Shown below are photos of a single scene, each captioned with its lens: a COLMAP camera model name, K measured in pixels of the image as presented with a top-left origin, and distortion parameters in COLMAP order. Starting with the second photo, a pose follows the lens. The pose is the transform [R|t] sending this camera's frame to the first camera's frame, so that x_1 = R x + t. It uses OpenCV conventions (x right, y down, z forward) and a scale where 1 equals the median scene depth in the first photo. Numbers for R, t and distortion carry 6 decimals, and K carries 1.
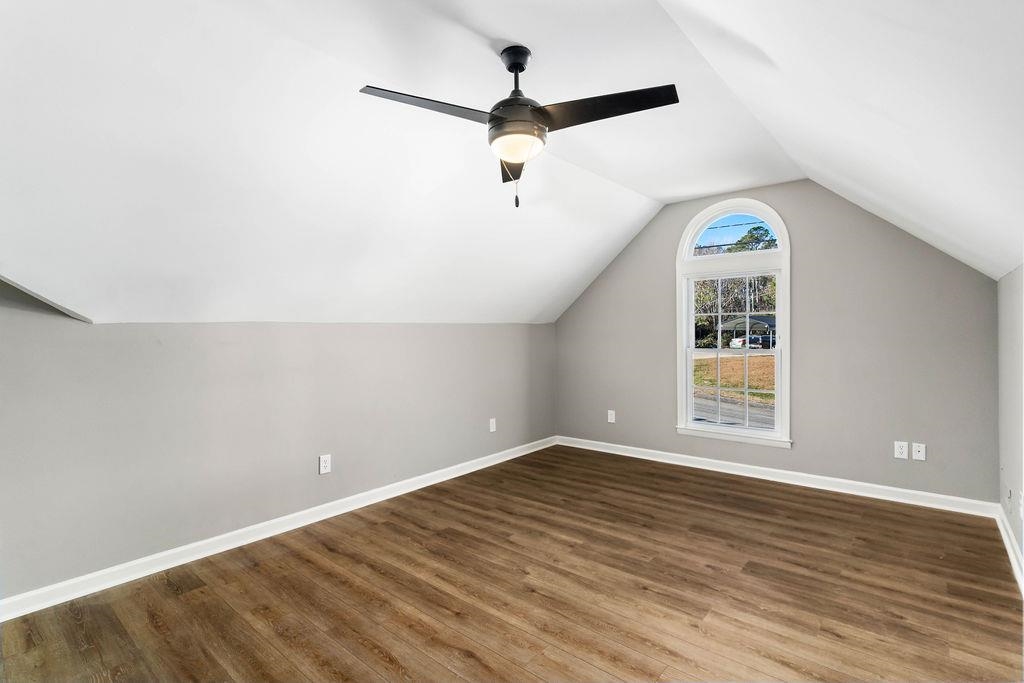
lens RADIAL K [[489.8, 0, 512.0], [0, 489.8, 339.2], [0, 0, 1]] dist [-0.000505, 0.002665]
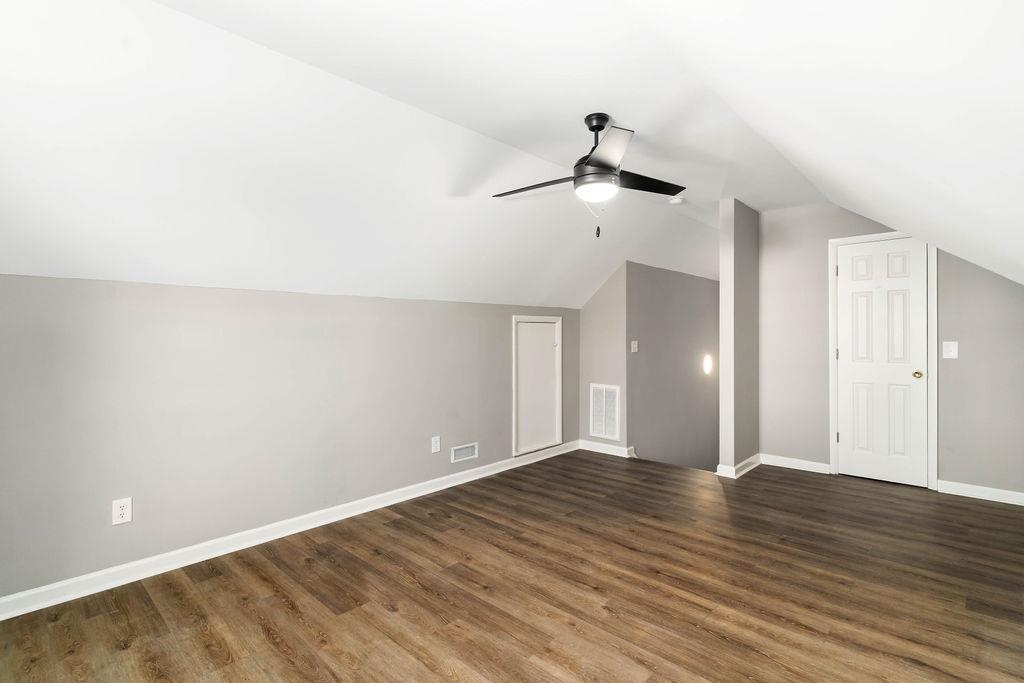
lens RADIAL K [[489.8, 0, 511.9], [0, 489.8, 338.1], [0, 0, 1]] dist [-0.000505, 0.002665]
pose [[-0.998524, 0.022457, 0.049462, 0.150504], [0.023593, 0.999468, 0.022508, -0.031759], [-0.048930, 0.023642, -0.998522, 1.954499]]
